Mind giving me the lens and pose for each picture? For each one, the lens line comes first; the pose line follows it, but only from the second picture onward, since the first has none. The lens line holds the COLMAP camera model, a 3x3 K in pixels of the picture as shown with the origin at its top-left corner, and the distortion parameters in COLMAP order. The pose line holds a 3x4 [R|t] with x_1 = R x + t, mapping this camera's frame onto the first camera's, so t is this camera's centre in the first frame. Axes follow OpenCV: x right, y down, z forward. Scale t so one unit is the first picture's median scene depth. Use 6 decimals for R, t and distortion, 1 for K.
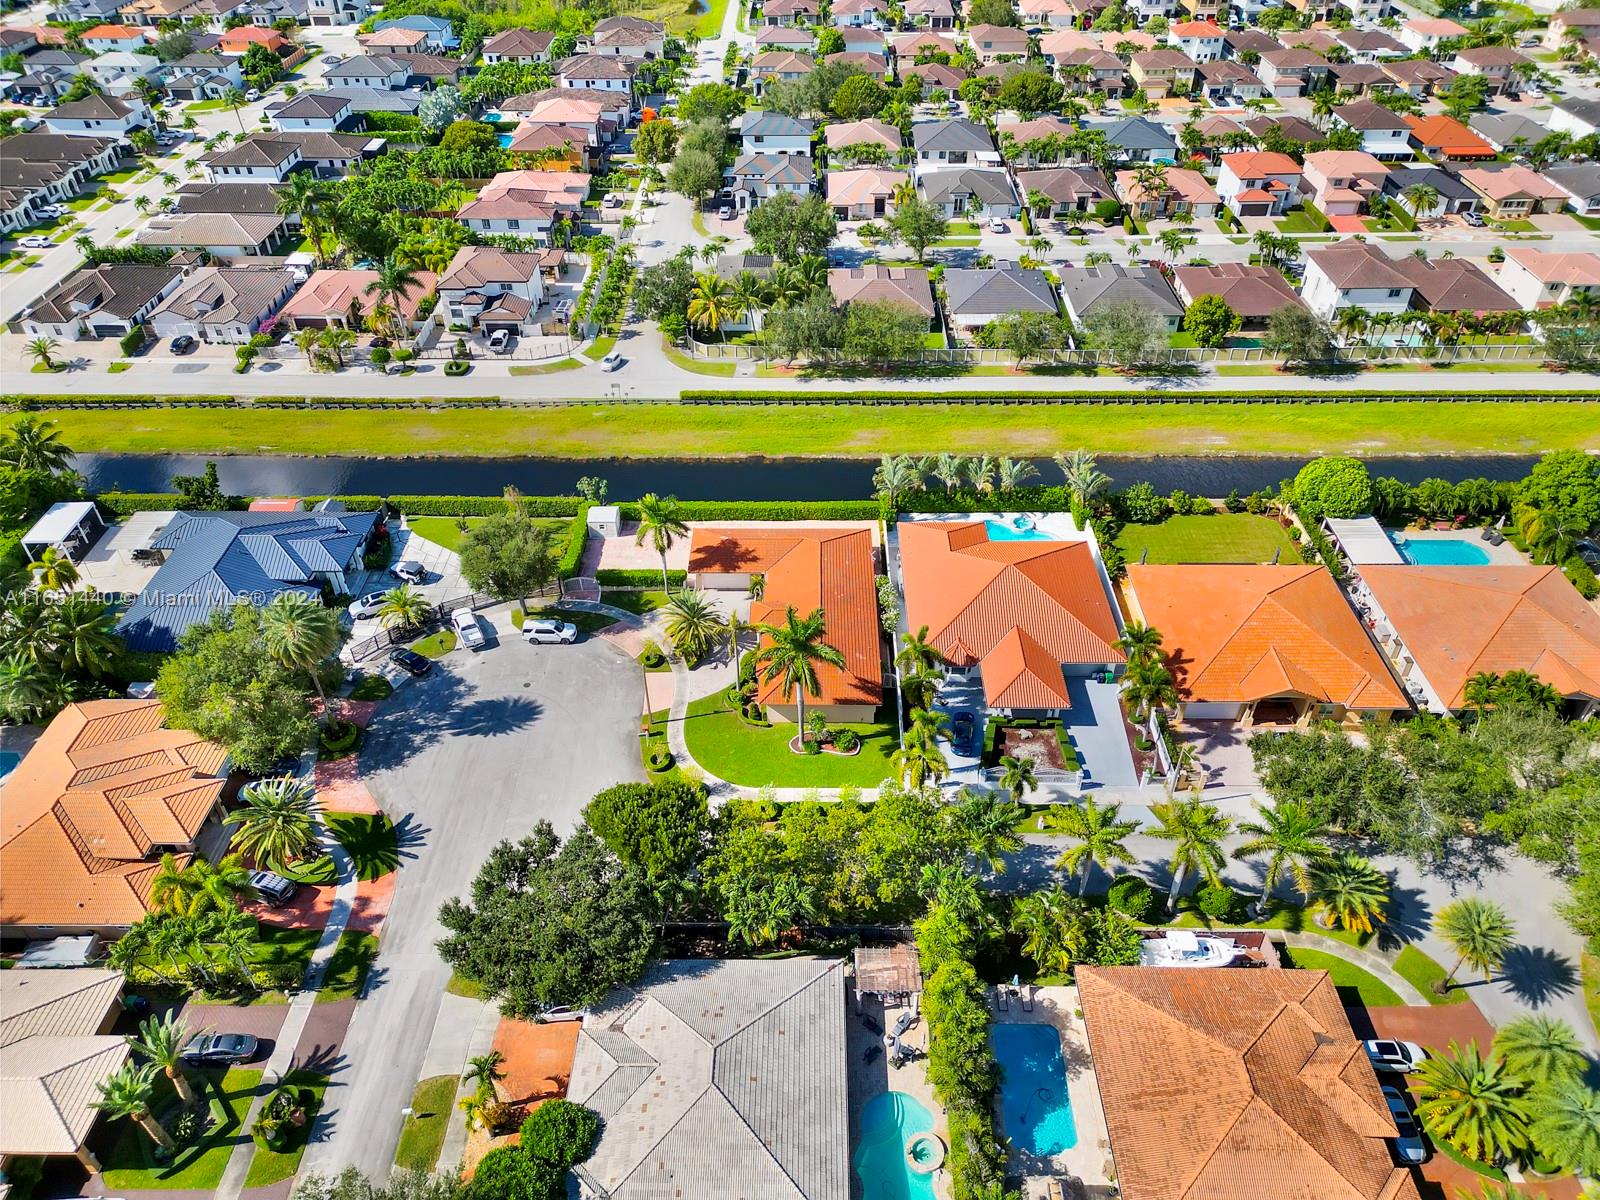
lens RADIAL K [[1149.0, 0, 804.1], [0, 1149.0, 591.7], [0, 0, 1]] dist [0.053693, -0.054077]
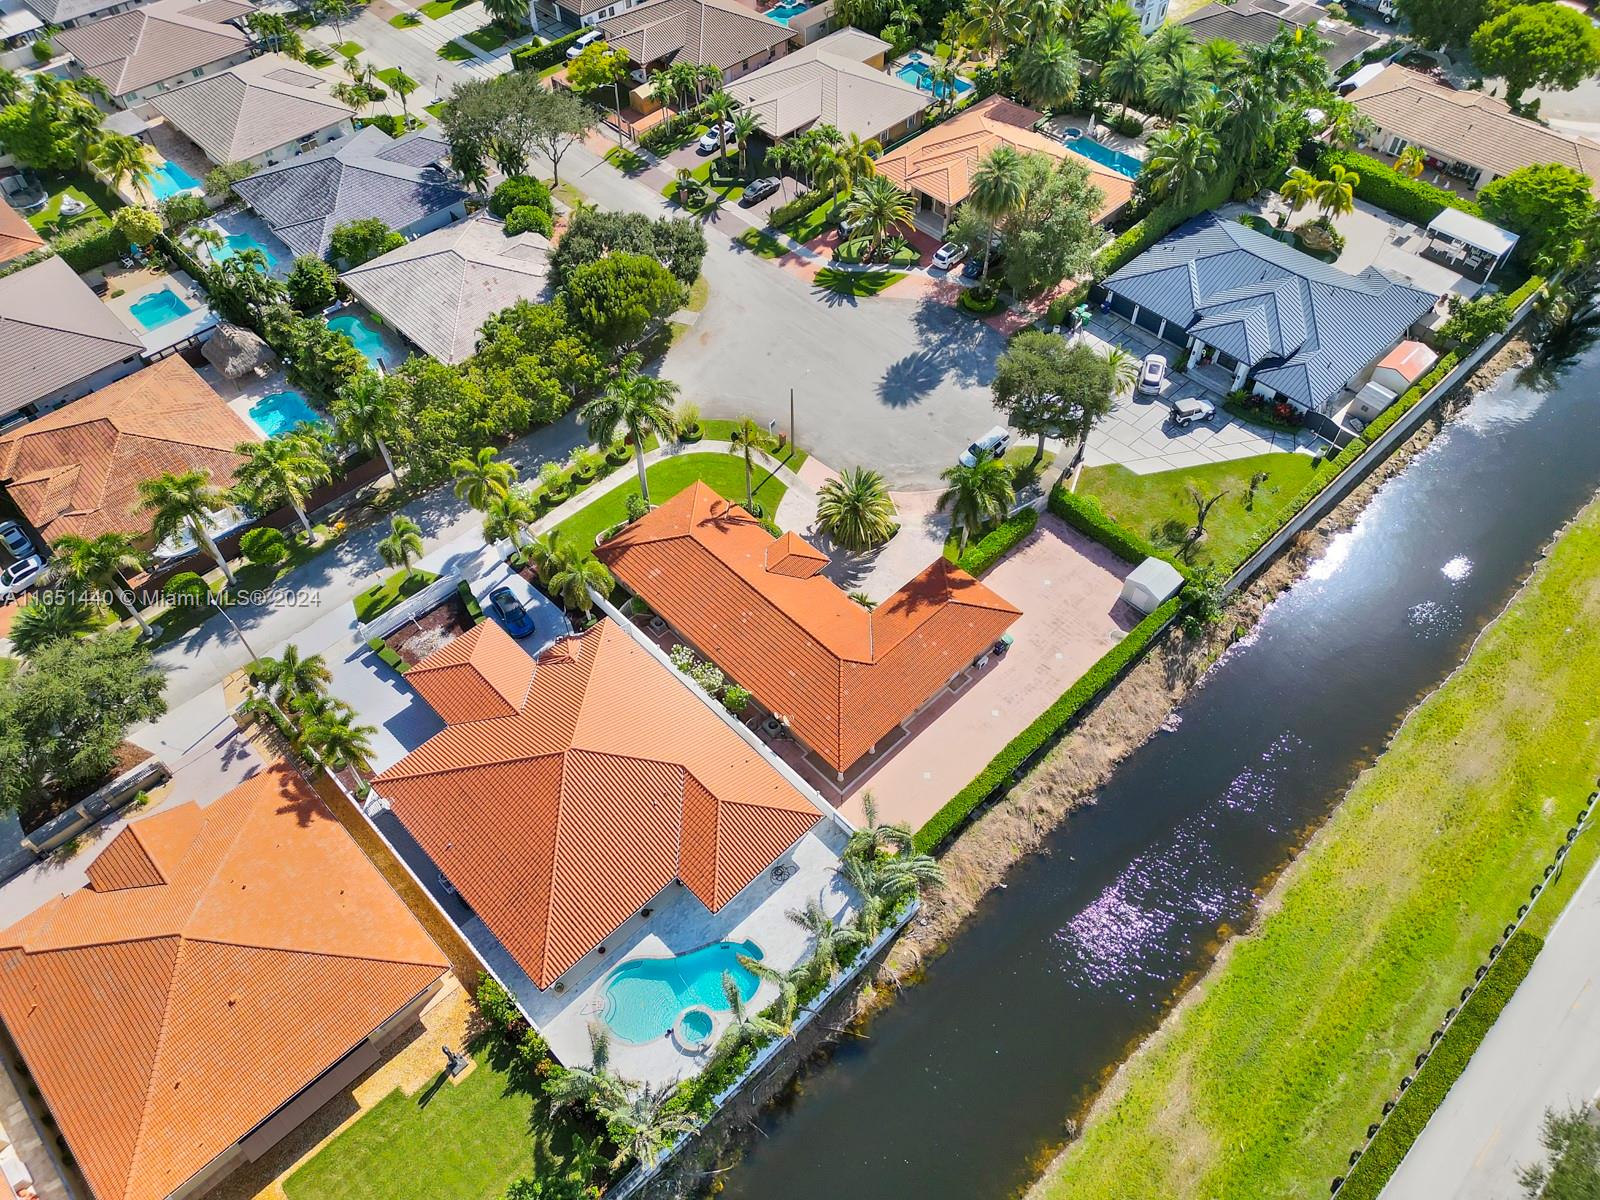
lens RADIAL K [[1149.0, 0, 804.1], [0, 1149.0, 591.7], [0, 0, 1]] dist [0.053693, -0.054077]
pose [[-0.712778, 0.549739, -0.435585, 0.340340], [-0.420812, 0.161657, 0.892628, -0.722528], [0.561128, 0.819545, 0.116111, 0.981486]]
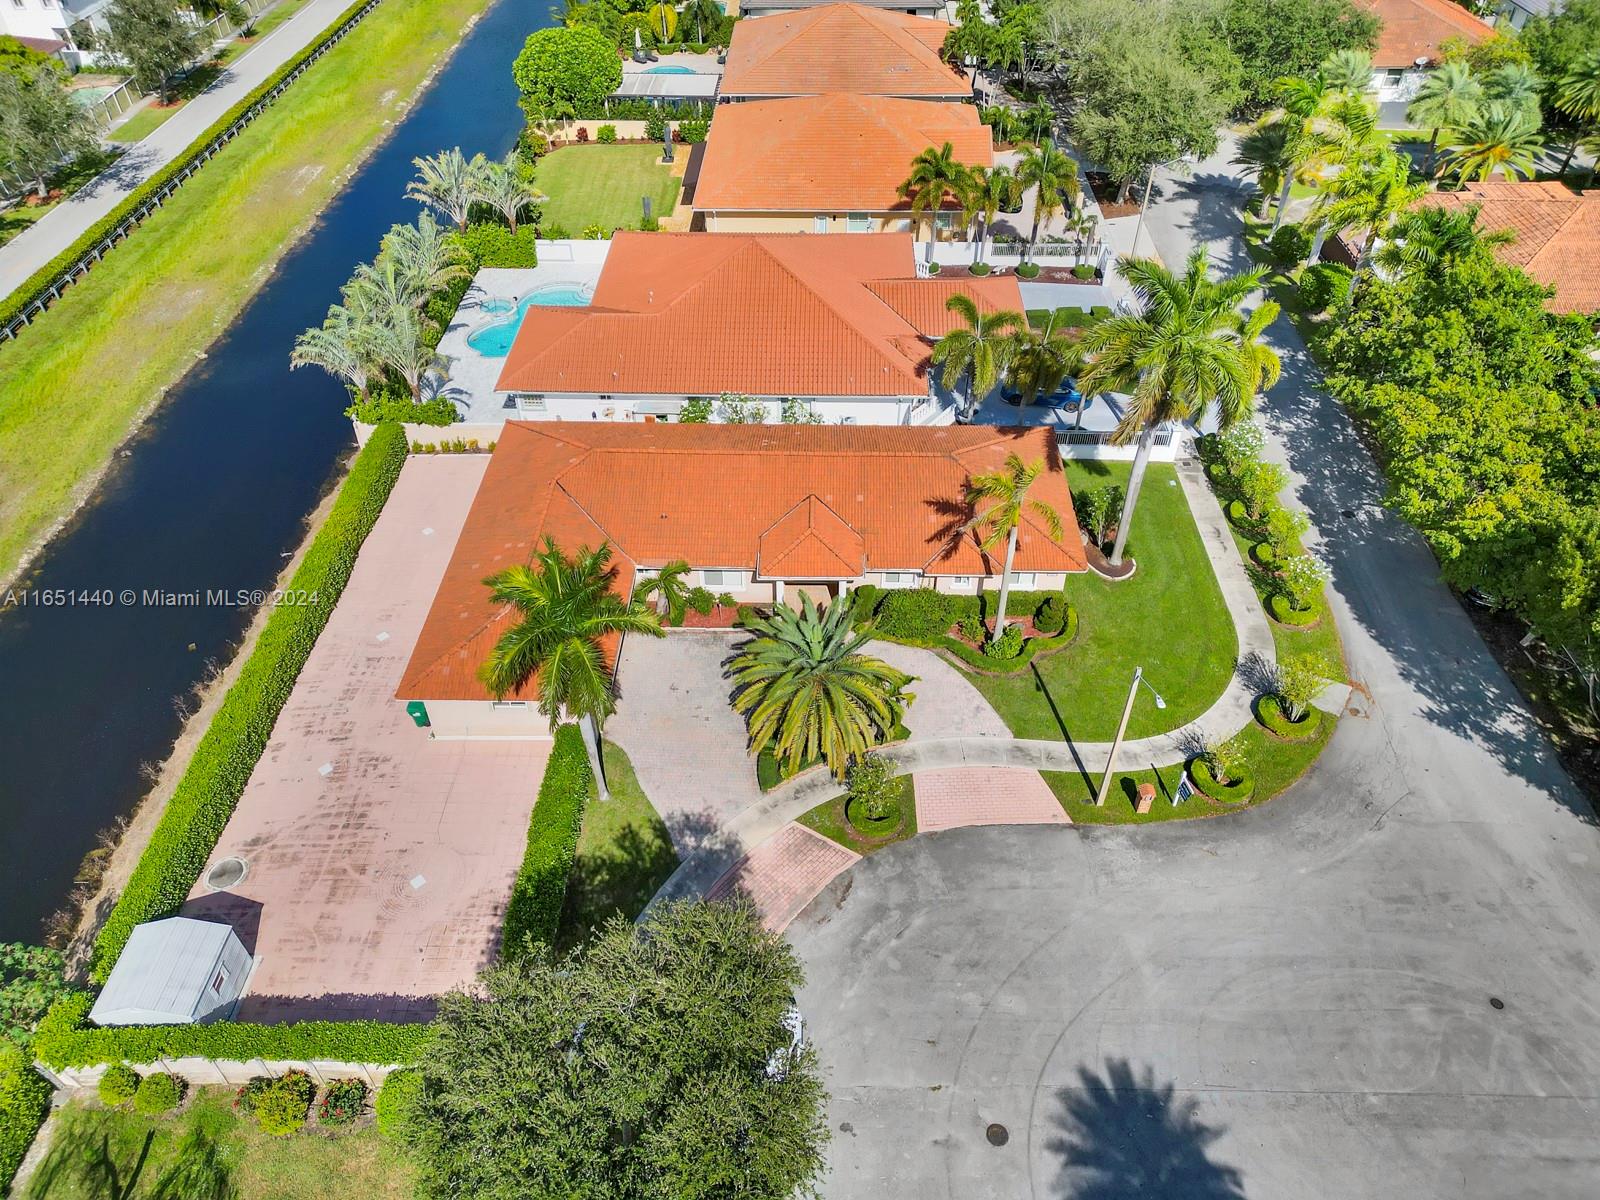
lens RADIAL K [[1117.6, 0, 800.0], [0, 1117.6, 600.0], [0, 0, 1]] dist [0.042463, -0.042429]
pose [[0.018273, -0.664315, 0.747230, -0.386097], [0.615300, 0.596546, 0.515305, -0.203378], [-0.788081, 0.450354, 0.419654, 0.875814]]
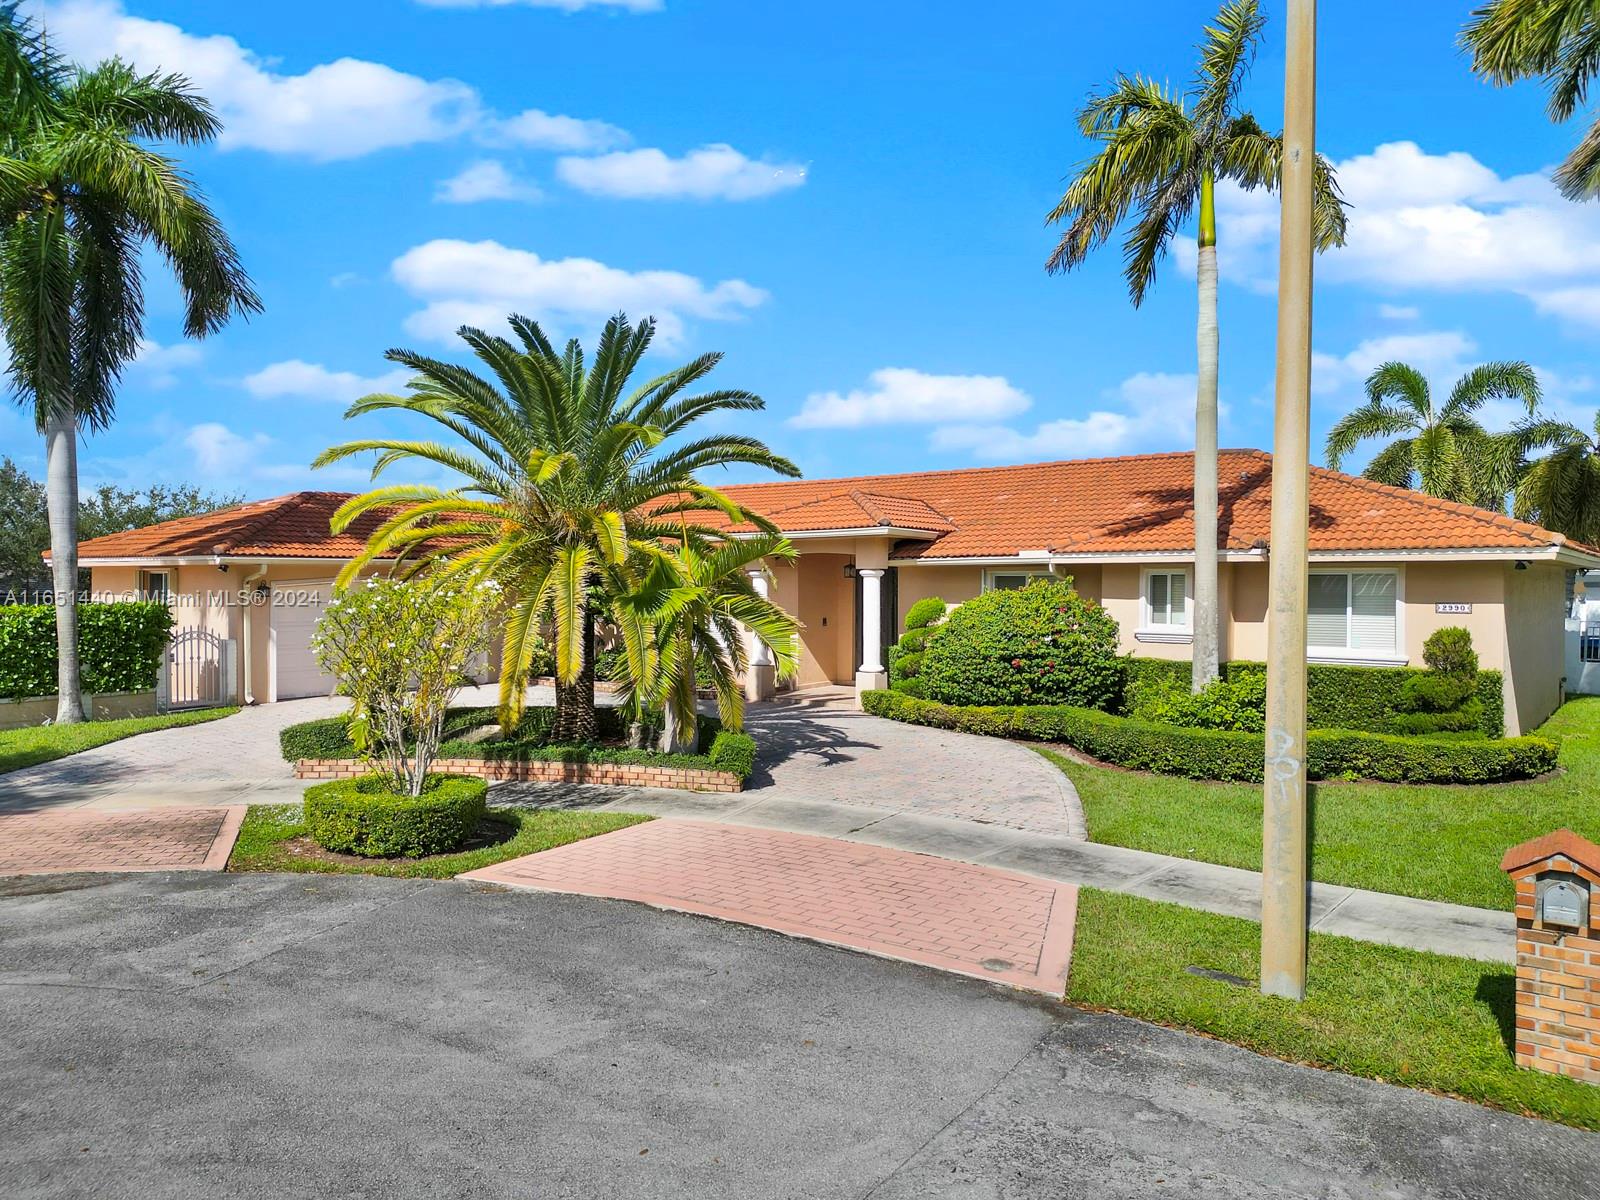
lens RADIAL K [[1149.0, 0, 804.1], [0, 1149.0, 591.7], [0, 0, 1]] dist [0.053693, -0.054077]
pose [[0.605919, -0.006320, 0.795501, -0.206940], [0.485531, 0.795063, -0.363504, 0.106093], [-0.630176, 0.606495, 0.484812, 0.961835]]
